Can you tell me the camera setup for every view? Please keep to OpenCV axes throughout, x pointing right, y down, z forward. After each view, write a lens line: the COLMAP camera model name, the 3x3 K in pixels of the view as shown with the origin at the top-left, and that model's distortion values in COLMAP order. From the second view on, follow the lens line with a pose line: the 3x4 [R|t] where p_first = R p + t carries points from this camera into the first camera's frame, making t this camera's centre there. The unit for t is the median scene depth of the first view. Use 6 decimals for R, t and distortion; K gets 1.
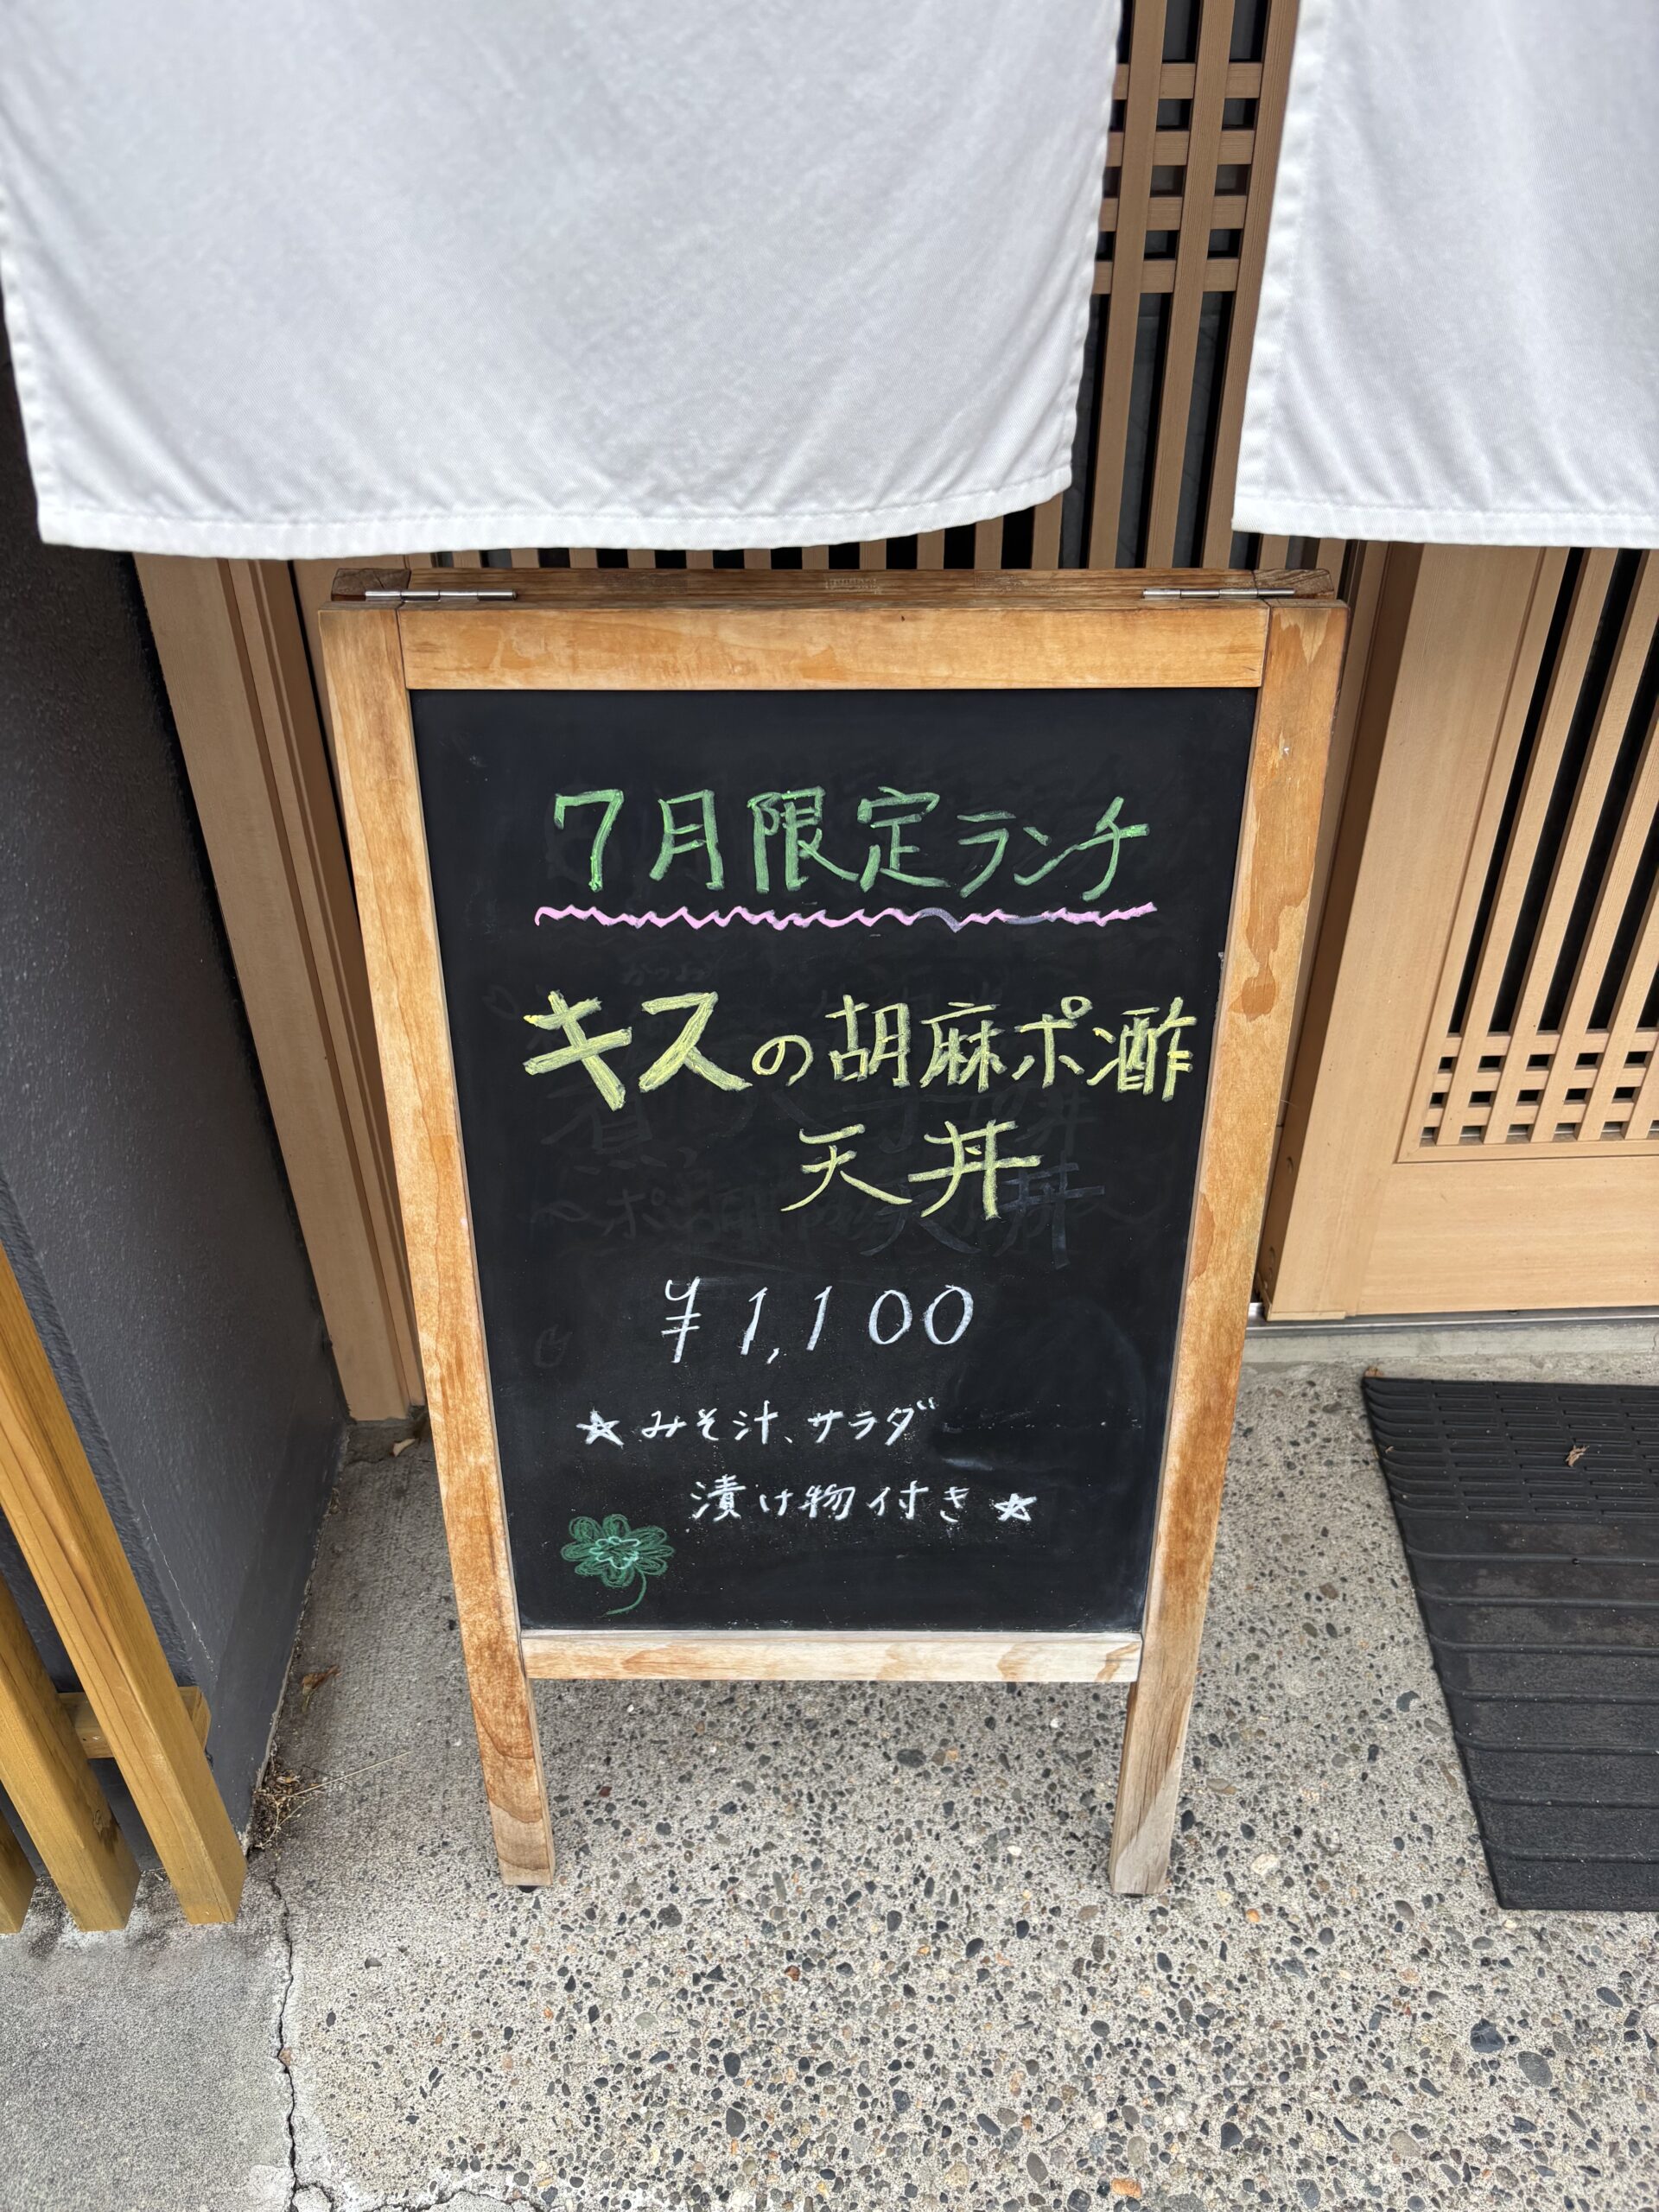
lens RADIAL K [[1733.5, 0, 830.9], [0, 1733.5, 1097.5], [0, 0, 1]] dist [0.010582, -0.019996]
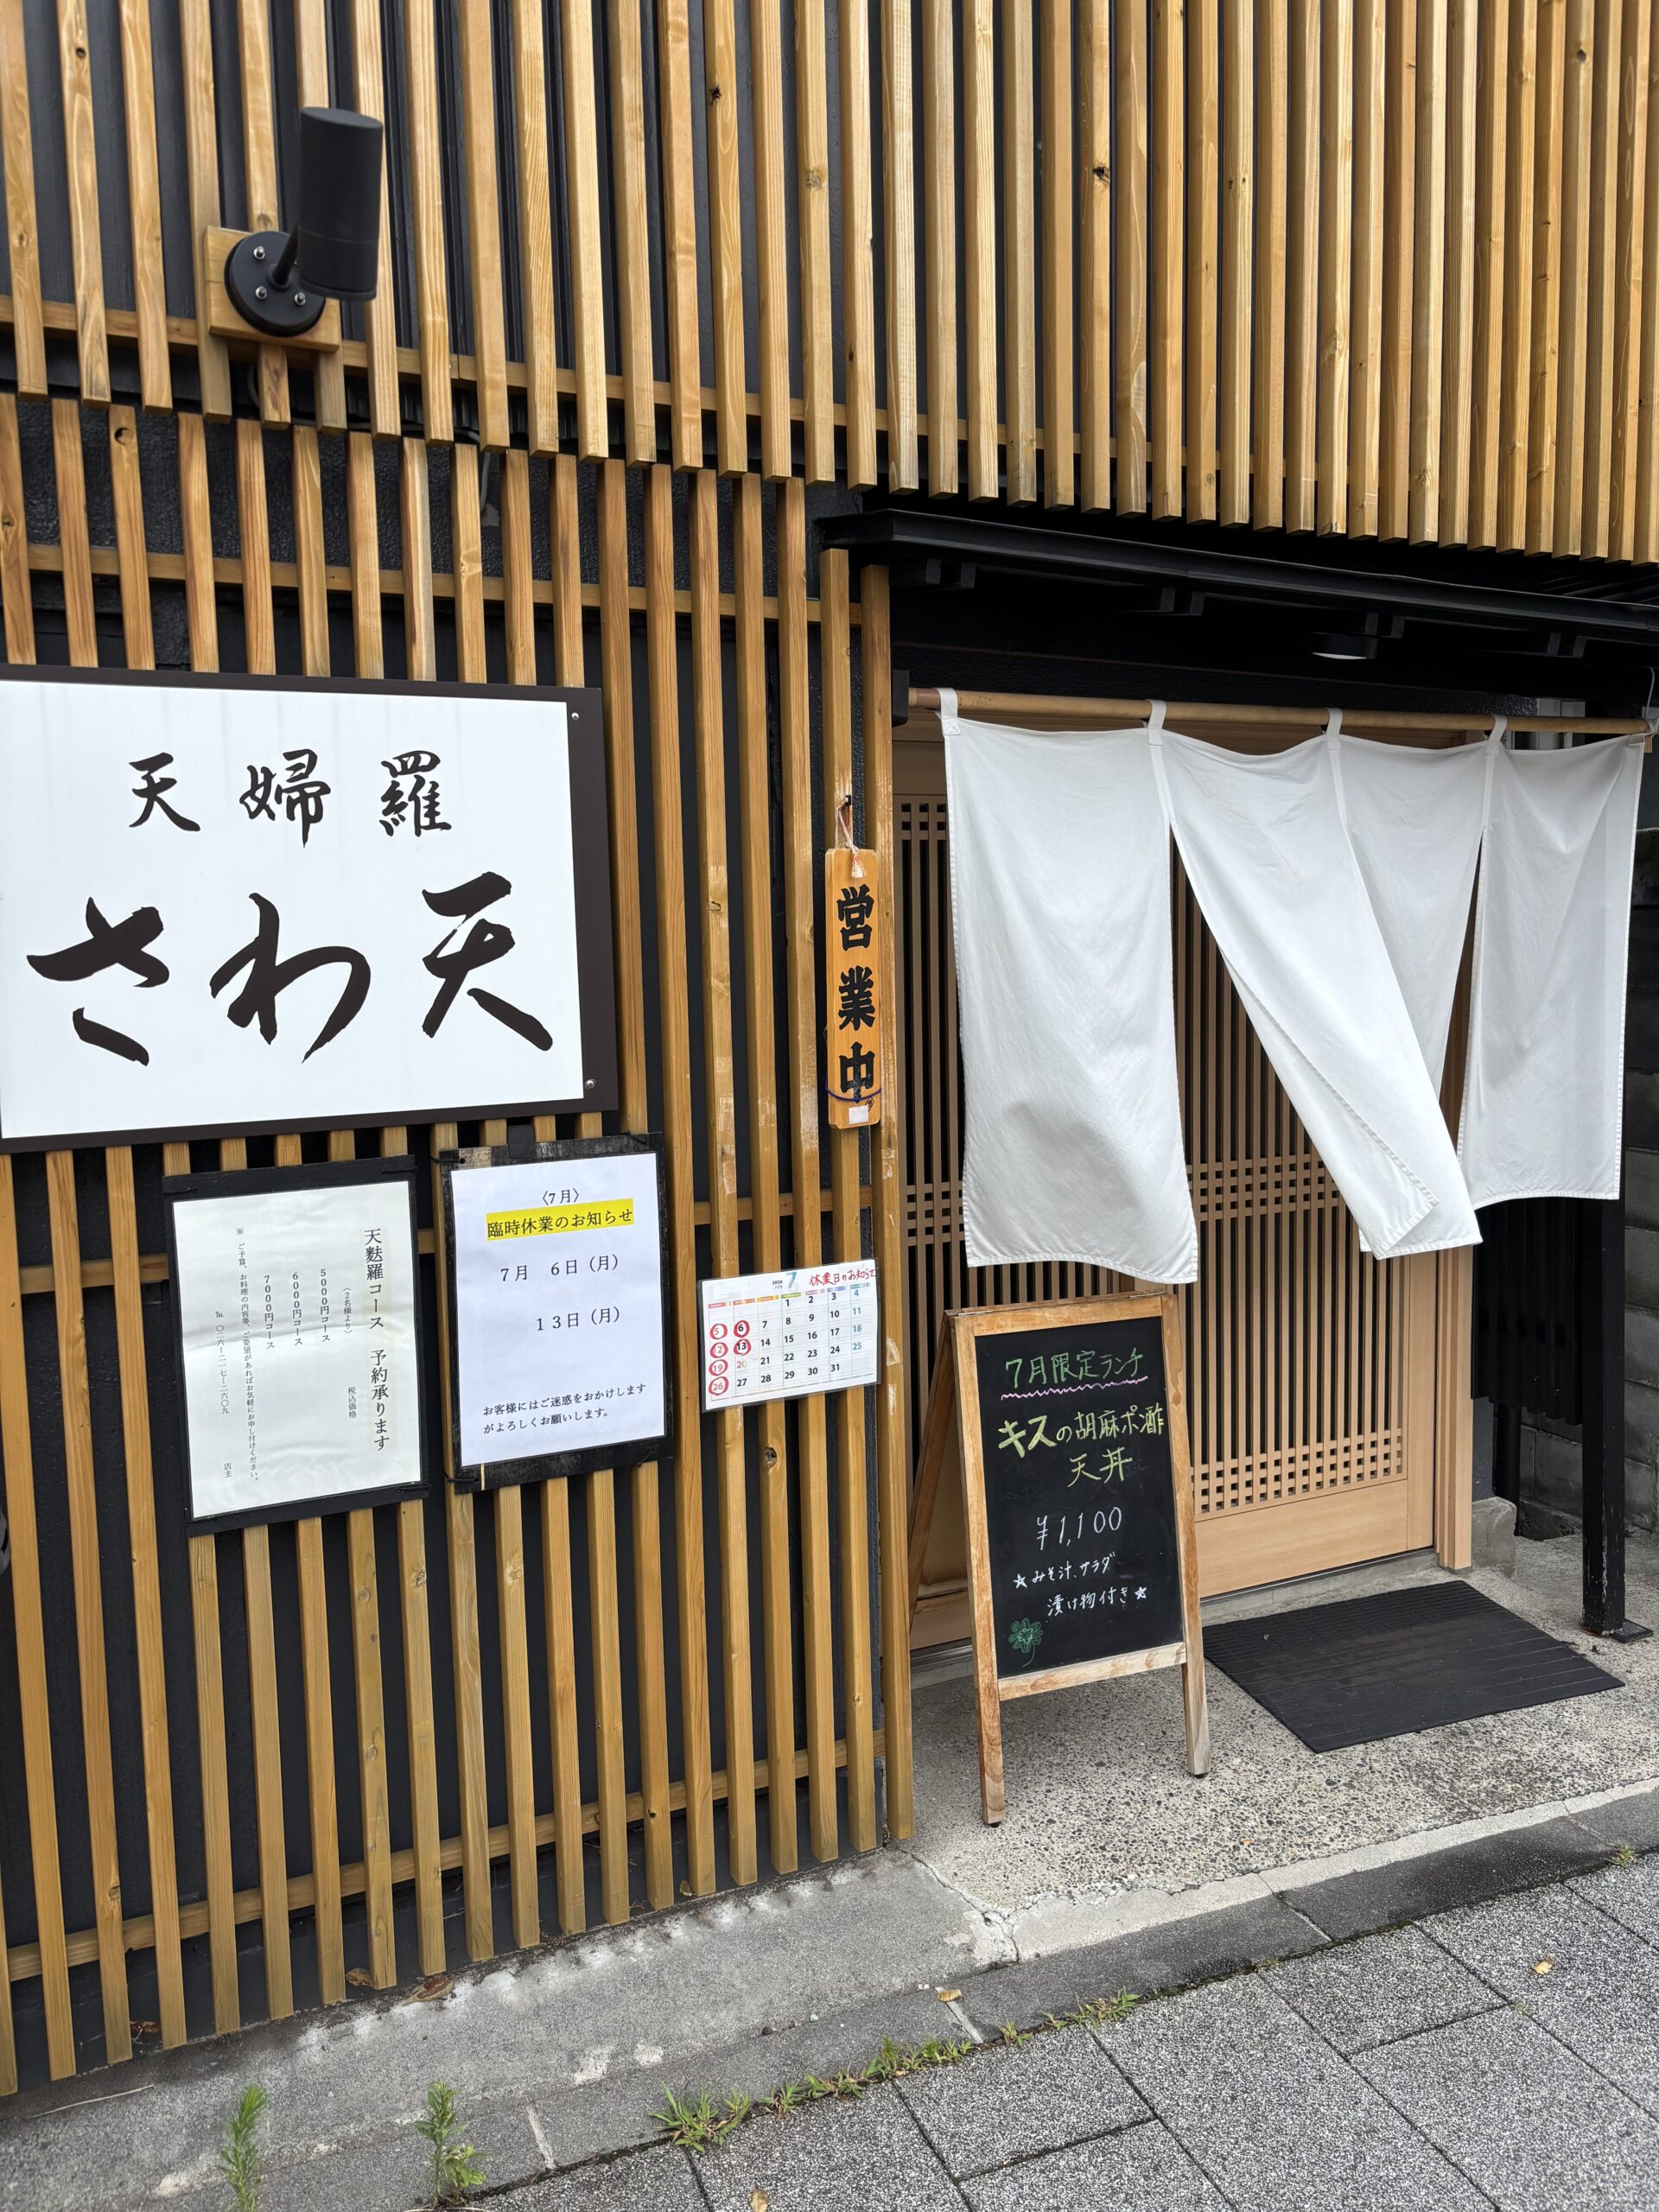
lens RADIAL K [[1733.5, 0, 835.1], [0, 1733.5, 1111.6], [0, 0, 1]] dist [0.010582, -0.019996]
pose [[0.914216, -0.043428, 0.402894, -1.779466], [0.245691, 0.850058, -0.465873, 0.912665], [-0.322251, 0.524896, 0.787806, -1.875918]]
